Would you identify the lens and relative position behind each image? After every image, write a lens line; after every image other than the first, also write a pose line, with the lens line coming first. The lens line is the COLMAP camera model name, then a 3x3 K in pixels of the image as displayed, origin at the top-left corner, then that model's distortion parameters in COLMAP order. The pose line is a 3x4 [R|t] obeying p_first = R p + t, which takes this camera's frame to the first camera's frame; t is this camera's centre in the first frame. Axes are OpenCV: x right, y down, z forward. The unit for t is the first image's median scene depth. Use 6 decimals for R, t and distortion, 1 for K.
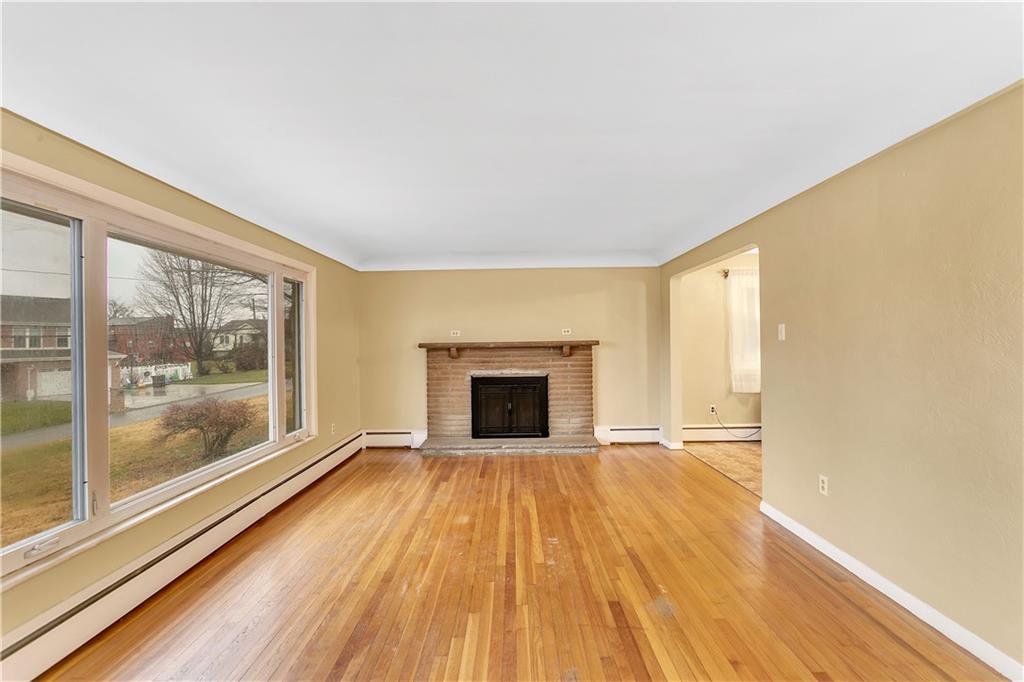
lens RADIAL K [[489.0, 0, 516.9], [0, 489.0, 337.6], [0, 0, 1]] dist [-0.021681, 0.012366]
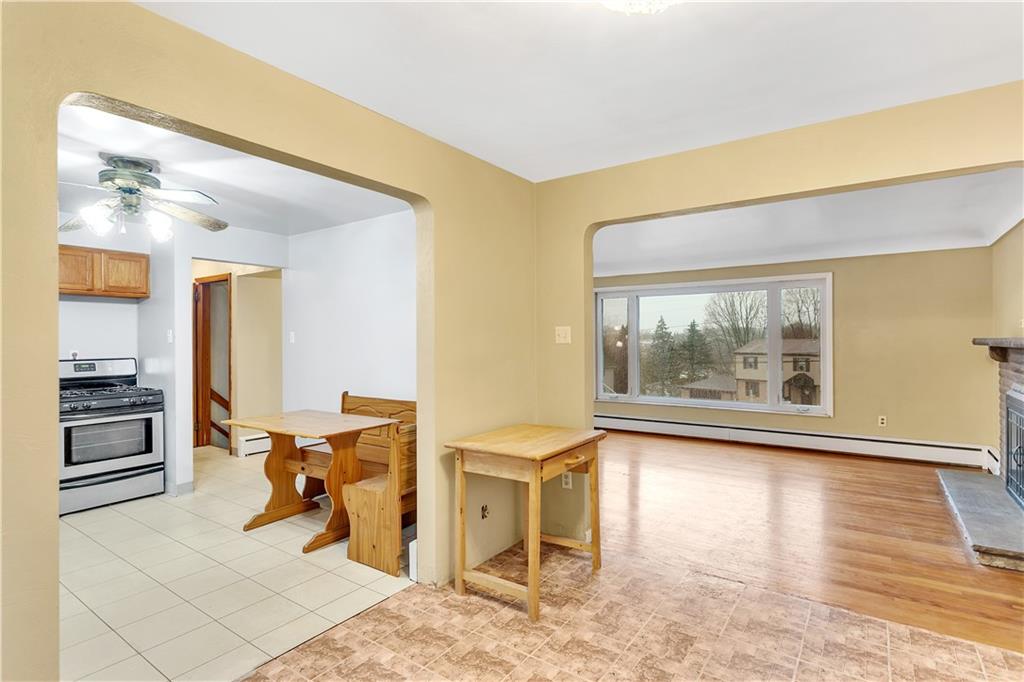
lens RADIAL K [[508.4, 0, 516.4], [0, 508.4, 339.2], [0, 0, 1]] dist [-0.004637, -0.000298]
pose [[-0.582343, 0.018803, -0.812726, 0.807633], [0.021820, 0.999734, 0.007495, -0.007383], [0.812650, -0.013369, -0.582598, 0.867716]]
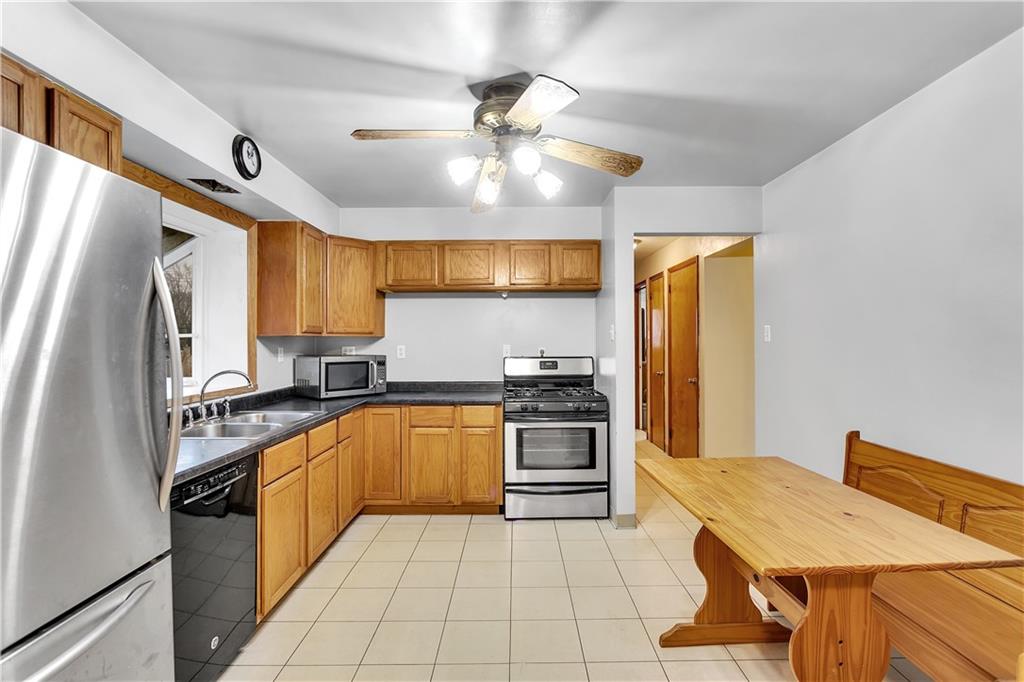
lens RADIAL K [[489.0, 0, 516.9], [0, 489.0, 337.6], [0, 0, 1]] dist [-0.021681, 0.012366]
pose [[-0.999862, 0.016467, 0.001976, 0.617197], [0.016443, 0.999796, -0.011756, -0.006146], [-0.002169, -0.011722, -0.999929, 0.618596]]
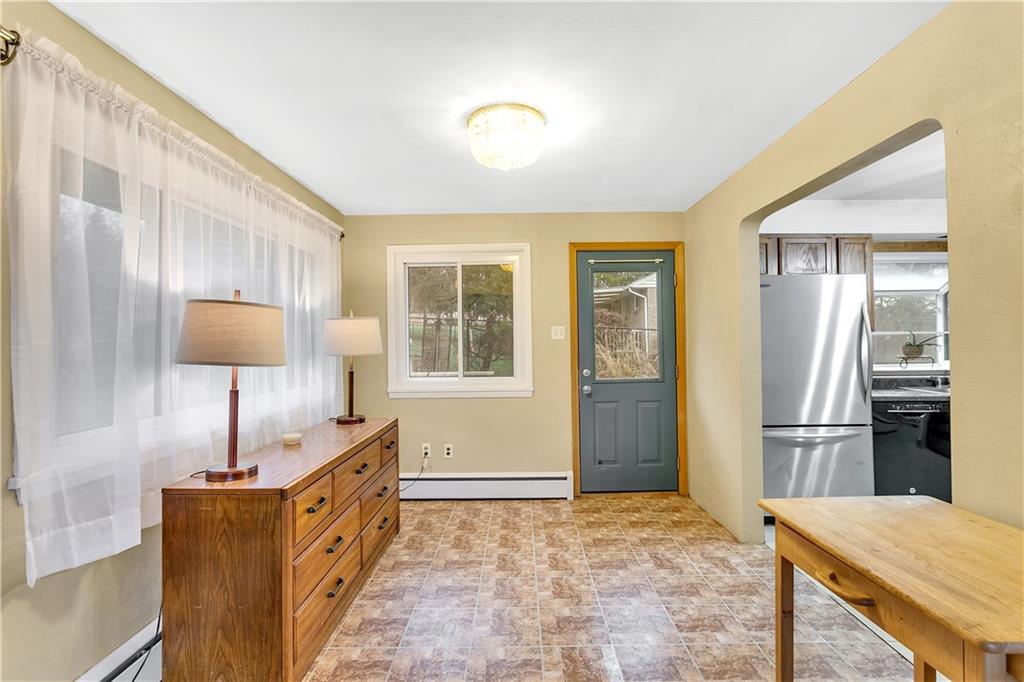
lens RADIAL K [[489.0, 0, 516.9], [0, 489.0, 337.6], [0, 0, 1]] dist [-0.021681, 0.012366]
pose [[0.011878, 0.024344, 0.999633, 0.225013], [0.002710, 0.999699, -0.024378, 0.004025], [-0.999926, 0.002999, 0.011809, 0.782006]]
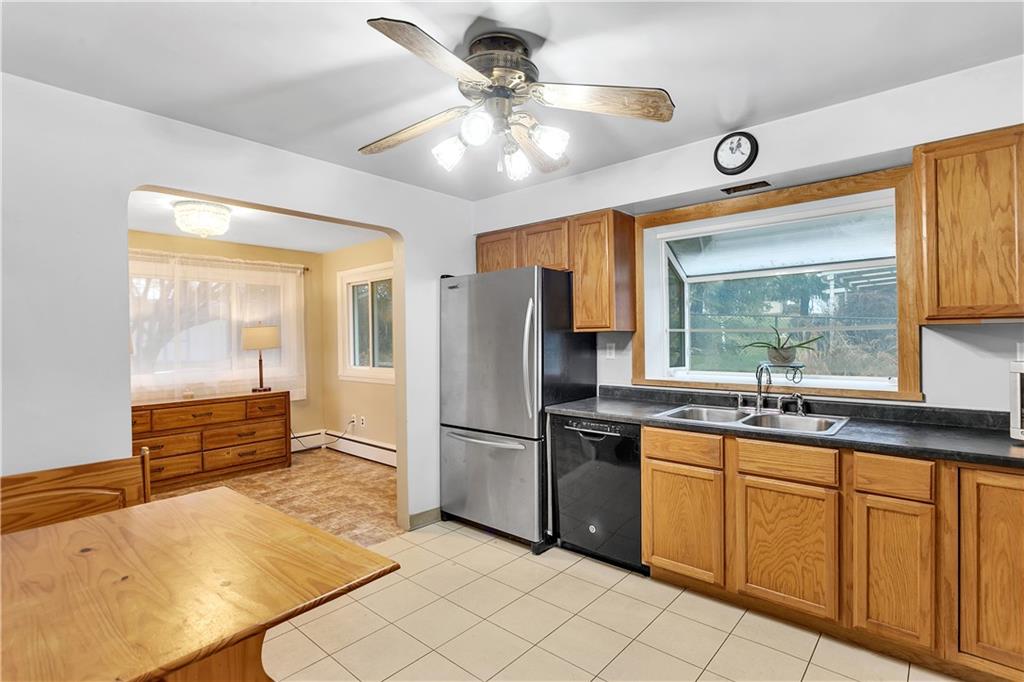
lens RADIAL K [[489.0, 0, 516.9], [0, 489.0, 337.6], [0, 0, 1]] dist [-0.021681, 0.012366]
pose [[0.660765, 0.003881, 0.750582, 0.409873], [-0.000426, 0.999988, -0.004795, -0.007537], [-0.750592, 0.002849, 0.660759, 0.074178]]
